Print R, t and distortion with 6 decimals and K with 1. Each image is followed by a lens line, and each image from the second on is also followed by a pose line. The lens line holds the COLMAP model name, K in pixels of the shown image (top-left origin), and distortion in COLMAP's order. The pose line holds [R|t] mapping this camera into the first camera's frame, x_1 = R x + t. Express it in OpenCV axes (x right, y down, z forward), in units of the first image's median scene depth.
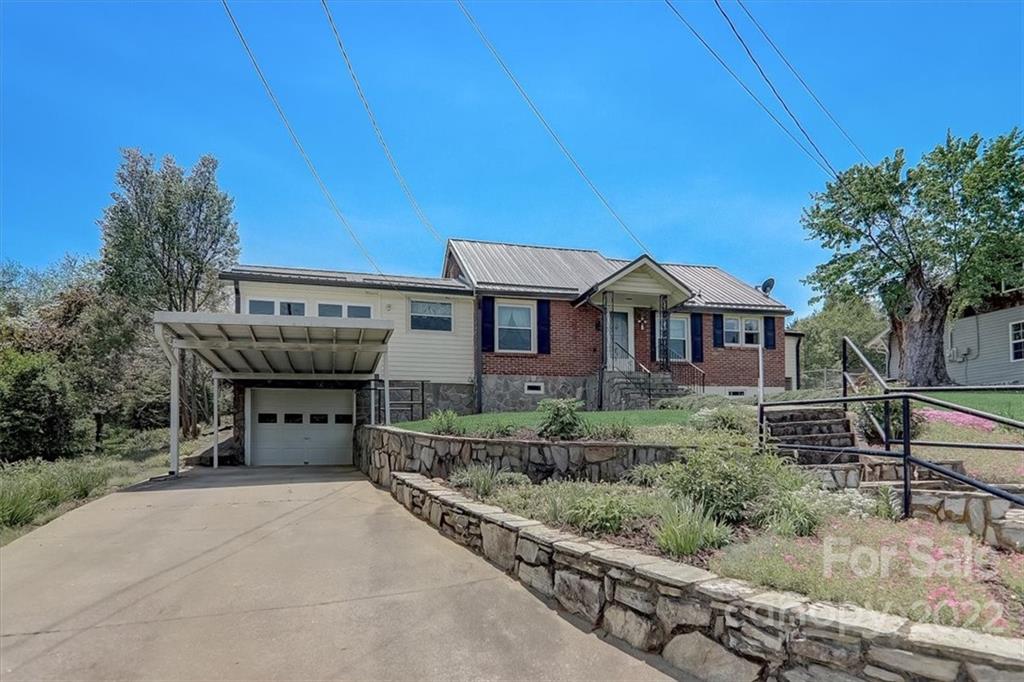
lens RADIAL K [[556.5, 0, 500.0], [0, 556.5, 347.8], [0, 0, 1]] dist [0.006530, -0.015270]
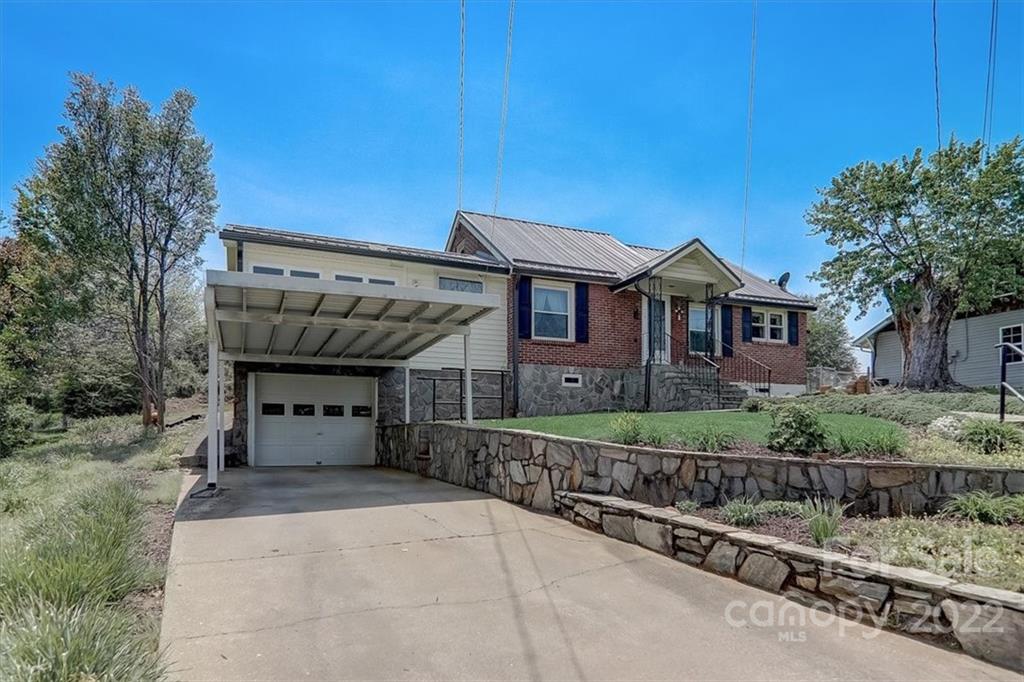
lens RADIAL K [[561.1, 0, 486.2], [0, 561.1, 345.8], [0, 0, 1]] dist [-0.005671, -0.001941]
pose [[0.991270, 0.032162, 0.127867, -0.191281], [-0.034779, 0.999228, 0.018283, 0.004777], [-0.127180, -0.022570, 0.991623, 0.117712]]
